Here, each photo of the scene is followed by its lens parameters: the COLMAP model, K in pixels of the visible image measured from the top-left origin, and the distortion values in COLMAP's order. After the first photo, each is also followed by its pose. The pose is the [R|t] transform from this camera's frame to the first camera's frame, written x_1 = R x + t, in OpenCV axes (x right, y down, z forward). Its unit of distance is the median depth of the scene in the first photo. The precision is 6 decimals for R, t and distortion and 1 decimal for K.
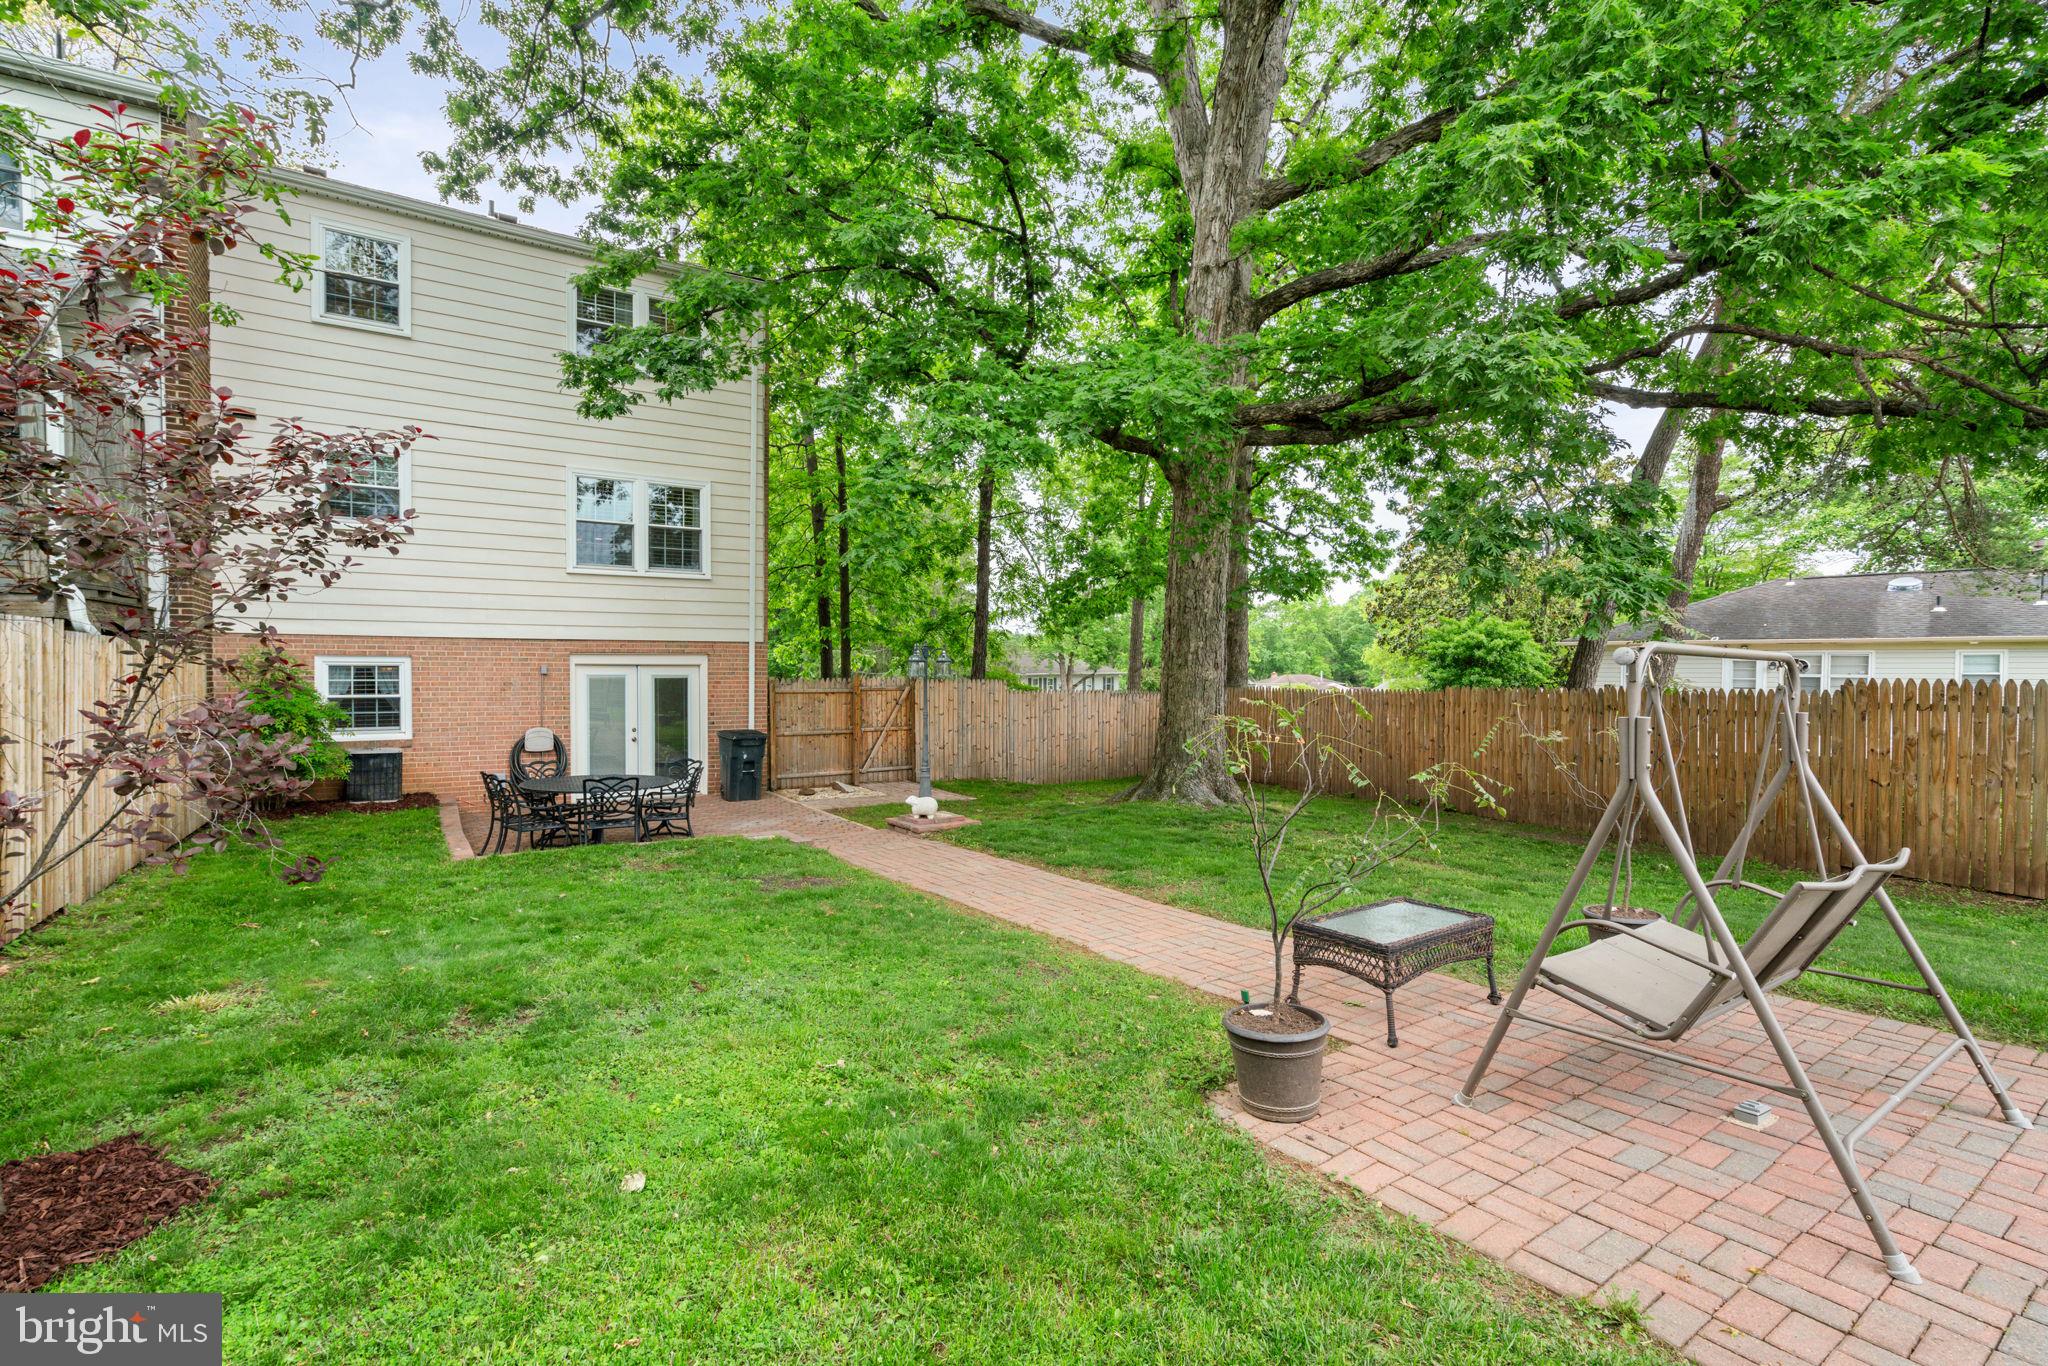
lens RADIAL K [[992.7, 0, 1019.9], [0, 992.7, 694.5], [0, 0, 1]] dist [-0.000659, 0.000167]
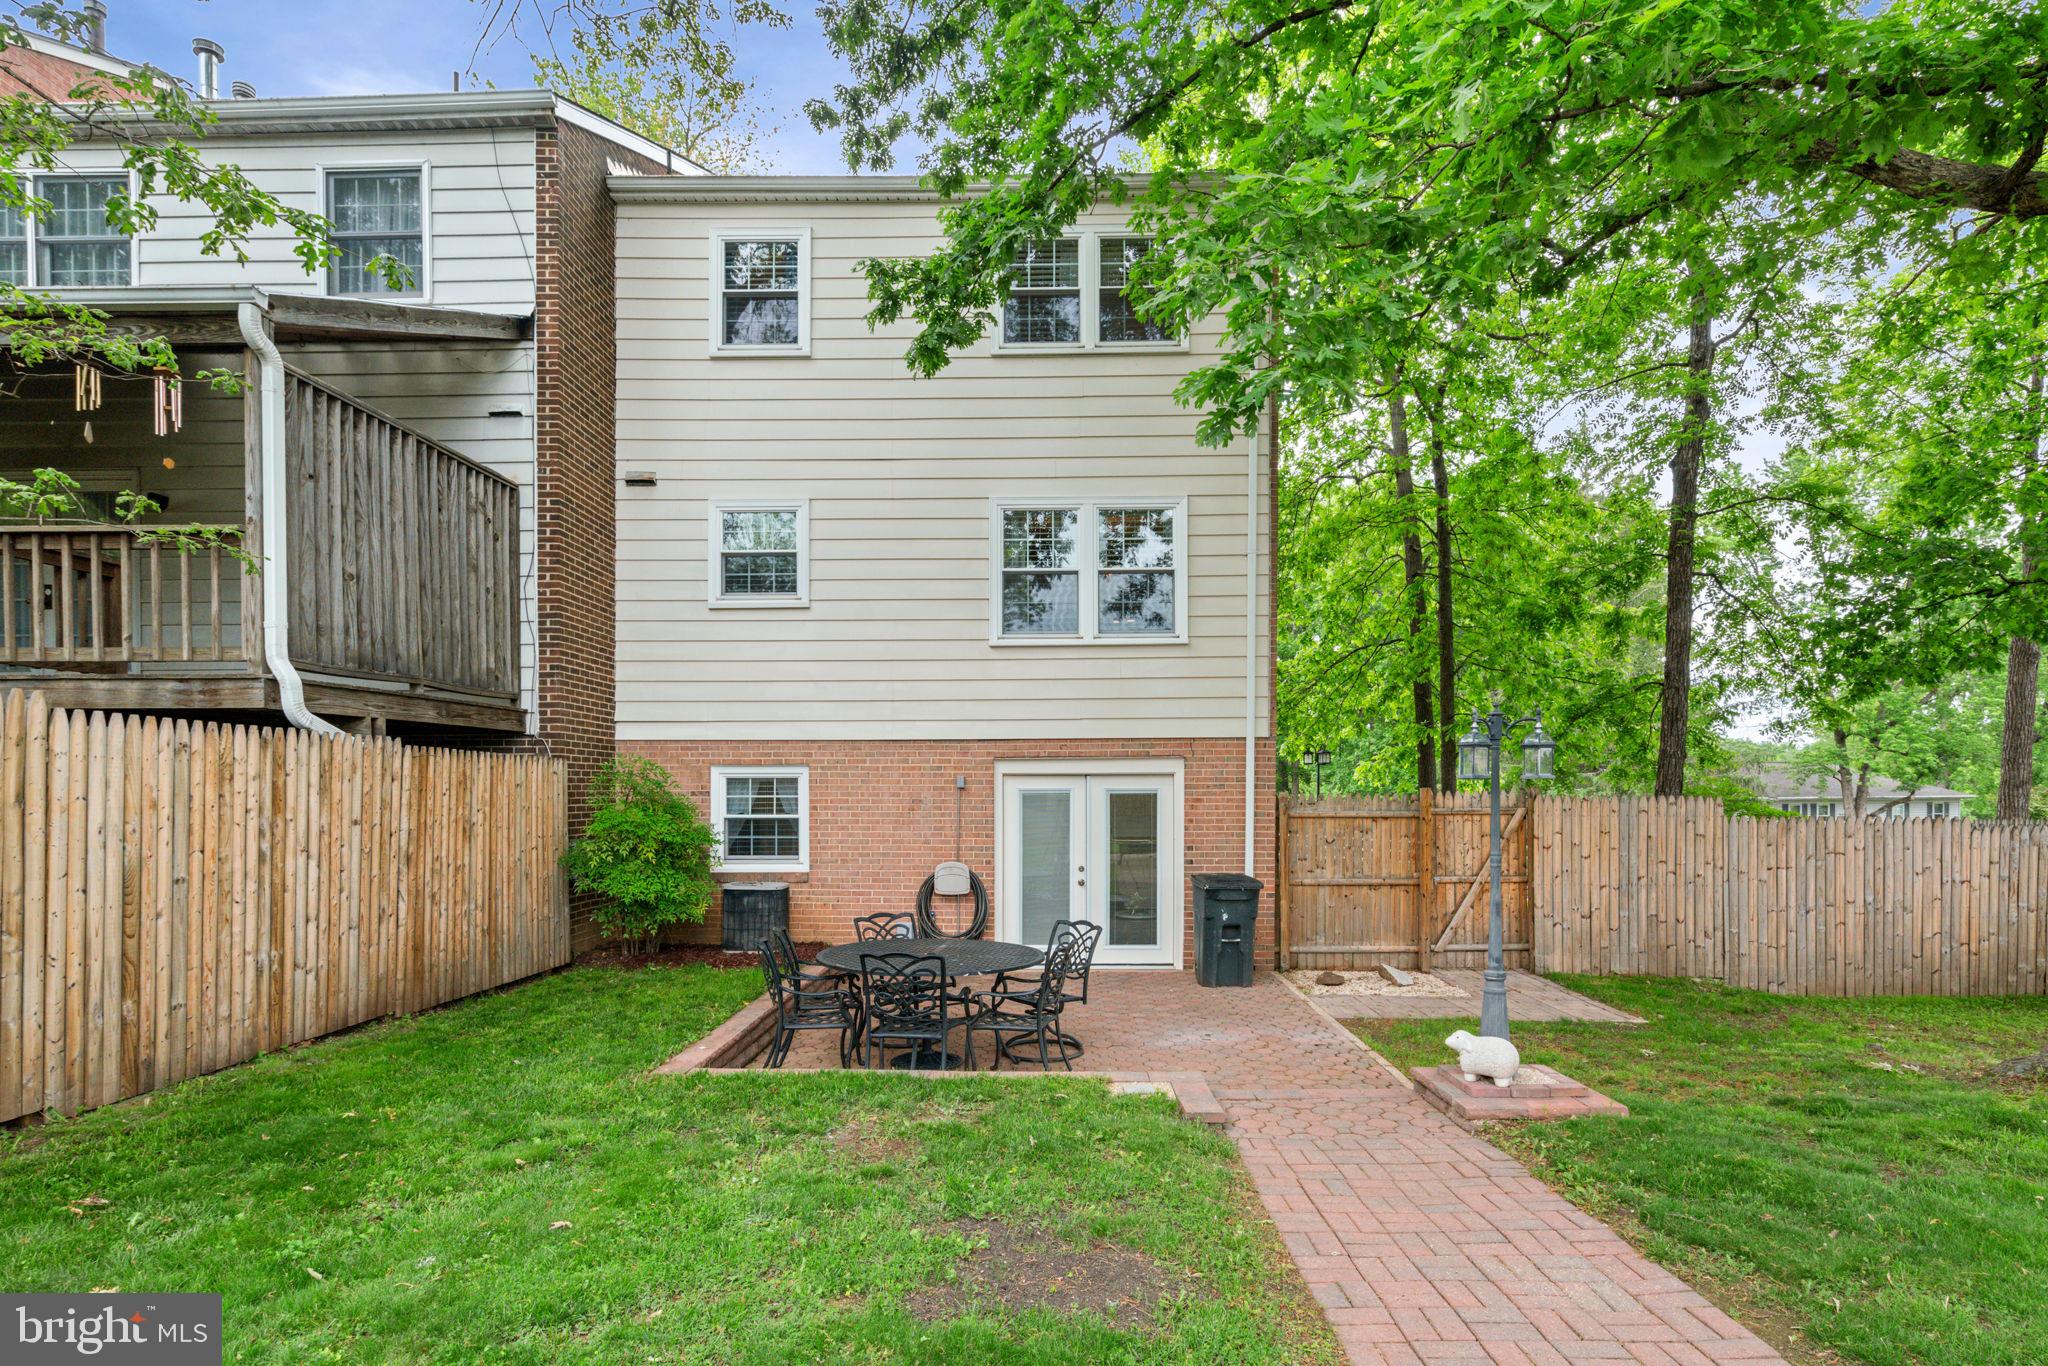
lens RADIAL K [[1097.4, 0, 1035.4], [0, 1097.4, 798.5], [0, 0, 1]] dist [0.003843, 0.001319]
pose [[0.830098, -0.002865, -0.557610, 0.011301], [-0.010841, 0.999715, -0.021276, 0.003414], [0.557512, 0.023706, 0.829830, 0.343674]]
